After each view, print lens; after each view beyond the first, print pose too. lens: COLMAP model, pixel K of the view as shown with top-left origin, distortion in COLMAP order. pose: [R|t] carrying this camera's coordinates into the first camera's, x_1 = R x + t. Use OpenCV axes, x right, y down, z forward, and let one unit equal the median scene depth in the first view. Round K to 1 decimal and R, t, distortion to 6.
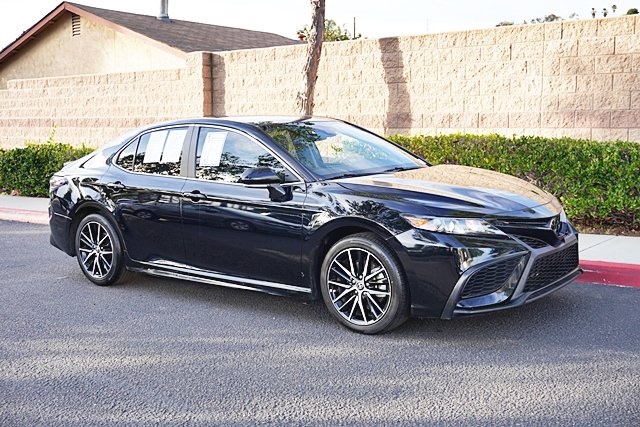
lens RADIAL K [[744.3, 0, 320.0], [0, 744.3, 213.5], [0, 0, 1]] dist [-0.014519, 0.046191]
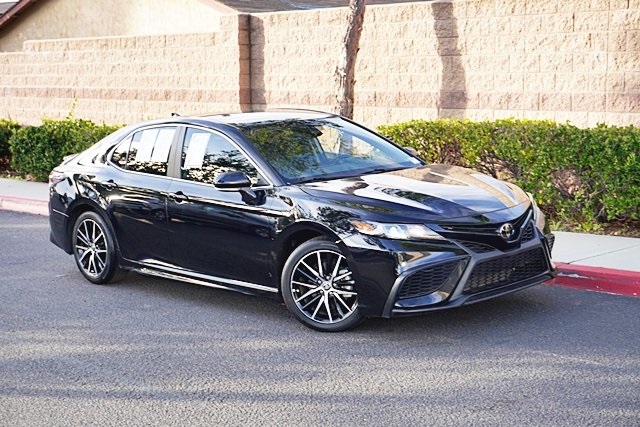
lens RADIAL K [[1066.6, 0, 320.0], [0, 1066.6, 213.5], [0, 0, 1]] dist [0.014186, -0.102250]
pose [[0.990304, 0.009520, -0.138593, 0.144599], [-0.007136, 0.999818, 0.017688, -0.017580], [0.138737, -0.016527, 0.990191, -0.267772]]
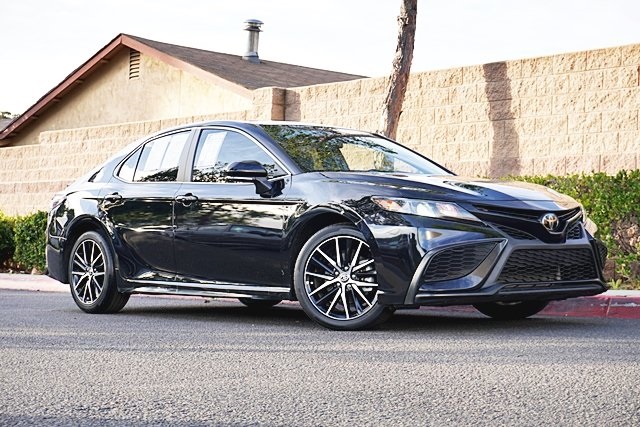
lens RADIAL K [[1202.6, 0, 320.0], [0, 1202.6, 213.5], [0, 0, 1]] dist [0.030377, -0.109855]
pose [[0.982981, 0.026645, -0.181765, 0.167573], [-0.053777, 0.987819, -0.146021, 0.128703], [0.175660, 0.153311, 0.972440, -0.261220]]
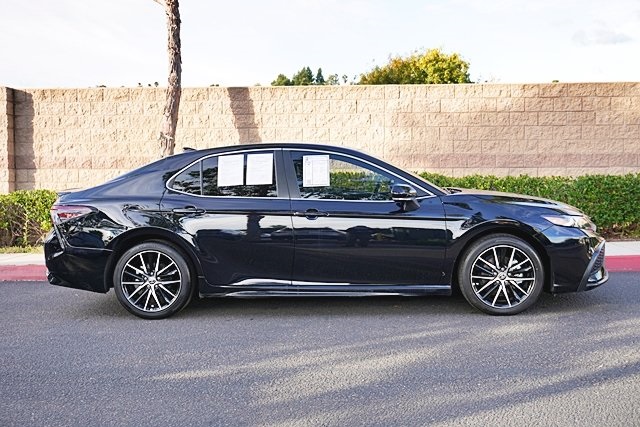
lens RADIAL K [[696.3, 0, 320.0], [0, 696.3, 213.5], [0, 0, 1]] dist [0.009149, 0.009324]
pose [[0.825706, -0.020059, 0.563744, -0.455869], [0.064223, 0.996212, -0.058619, 0.022067], [-0.560433, 0.084608, 0.823867, 0.109040]]
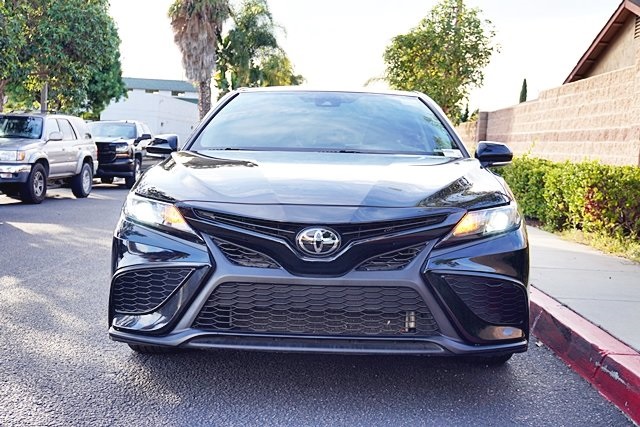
lens RADIAL K [[829.7, 0, 320.0], [0, 829.7, 213.5], [0, 0, 1]] dist [0.022150, 0.047847]
pose [[0.607525, 0.103509, -0.787527, 0.449039], [-0.149179, 0.988698, 0.014869, -0.007881], [0.780166, 0.108449, 0.616100, 0.330128]]
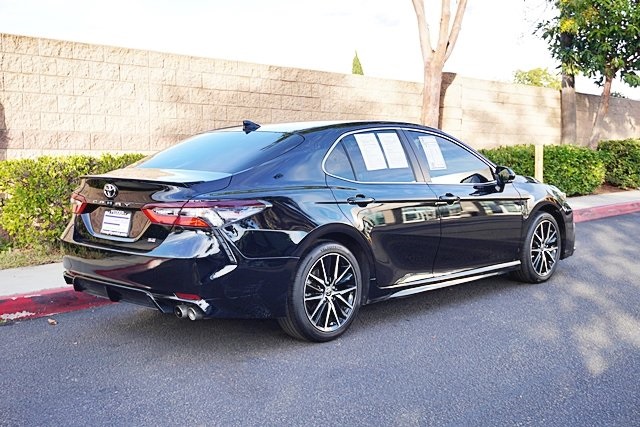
lens RADIAL K [[794.7, 0, 320.0], [0, 794.7, 213.5], [0, 0, 1]] dist [0.004560, -0.012764]
pose [[0.087484, -0.052875, 0.994762, -0.795237], [0.126148, 0.991139, 0.041588, -0.045250], [-0.988146, 0.121849, 0.093378, 0.685364]]
